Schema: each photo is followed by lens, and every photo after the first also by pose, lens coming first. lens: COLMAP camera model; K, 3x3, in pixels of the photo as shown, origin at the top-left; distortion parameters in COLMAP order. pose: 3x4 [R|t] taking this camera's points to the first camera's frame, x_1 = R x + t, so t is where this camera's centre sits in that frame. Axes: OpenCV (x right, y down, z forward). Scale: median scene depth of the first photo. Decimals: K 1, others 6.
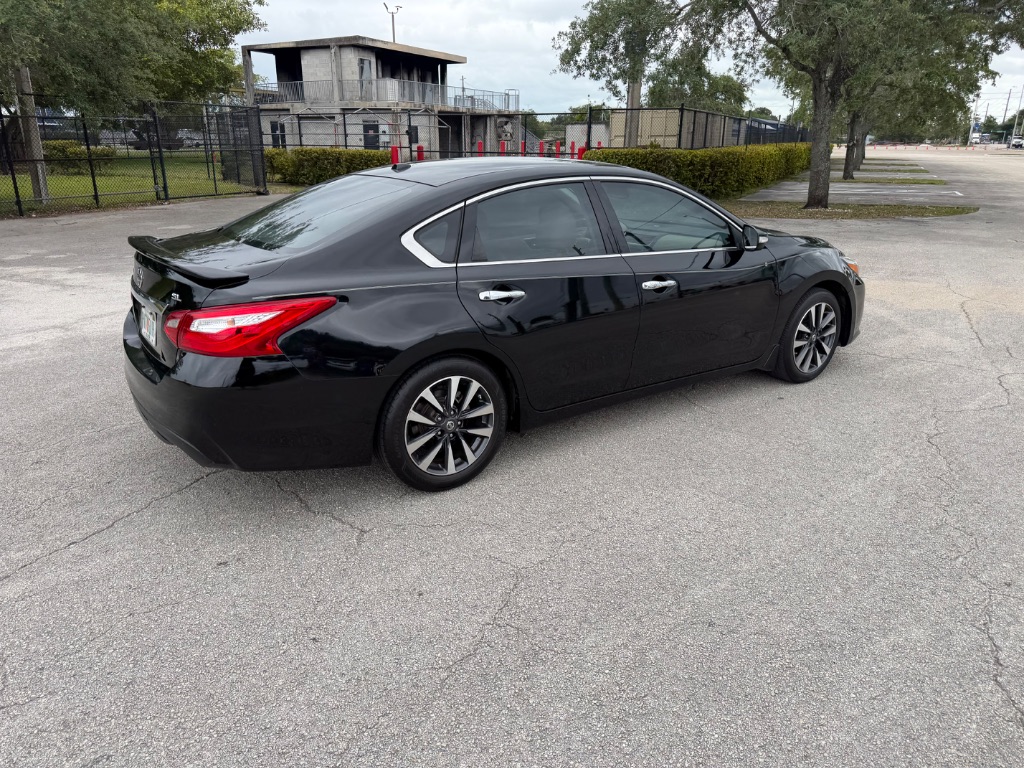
lens RADIAL K [[728.3, 0, 515.2], [0, 728.3, 388.4], [0, 0, 1]] dist [0.027124, -0.030503]
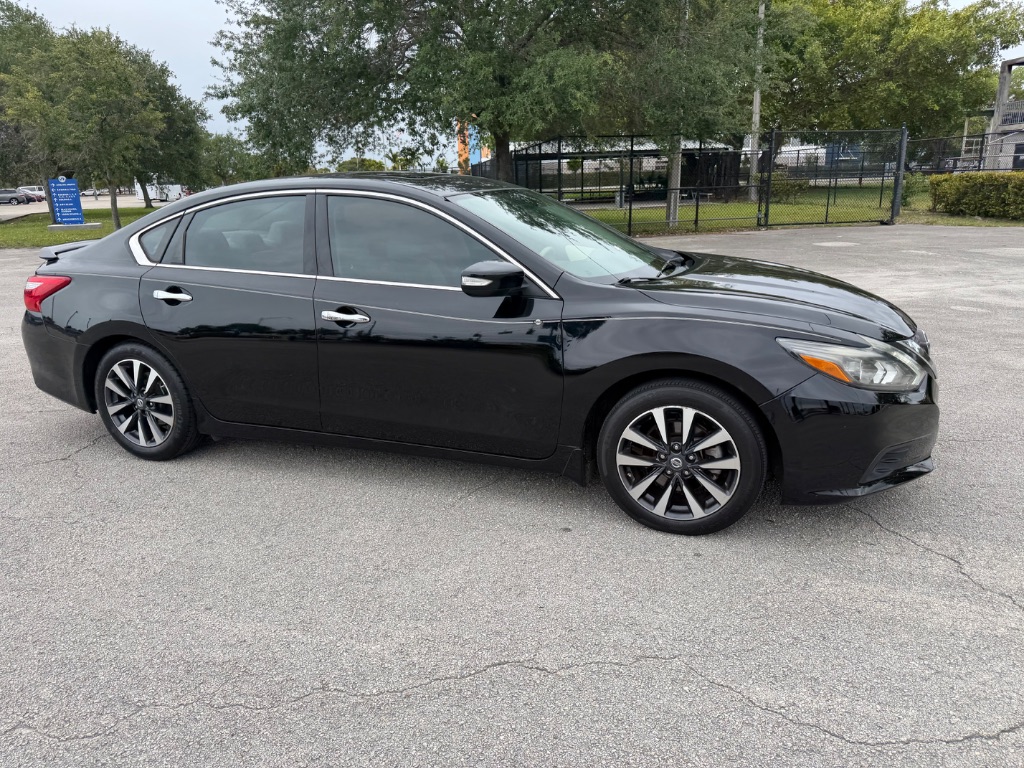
lens RADIAL K [[728.3, 0, 510.9], [0, 728.3, 382.9], [0, 0, 1]] dist [0.027124, -0.030503]
pose [[0.553639, 0.205628, -0.806970, 0.264185], [-0.242826, 0.966786, 0.079755, -0.048669], [0.796567, 0.151798, 0.585182, 0.179824]]
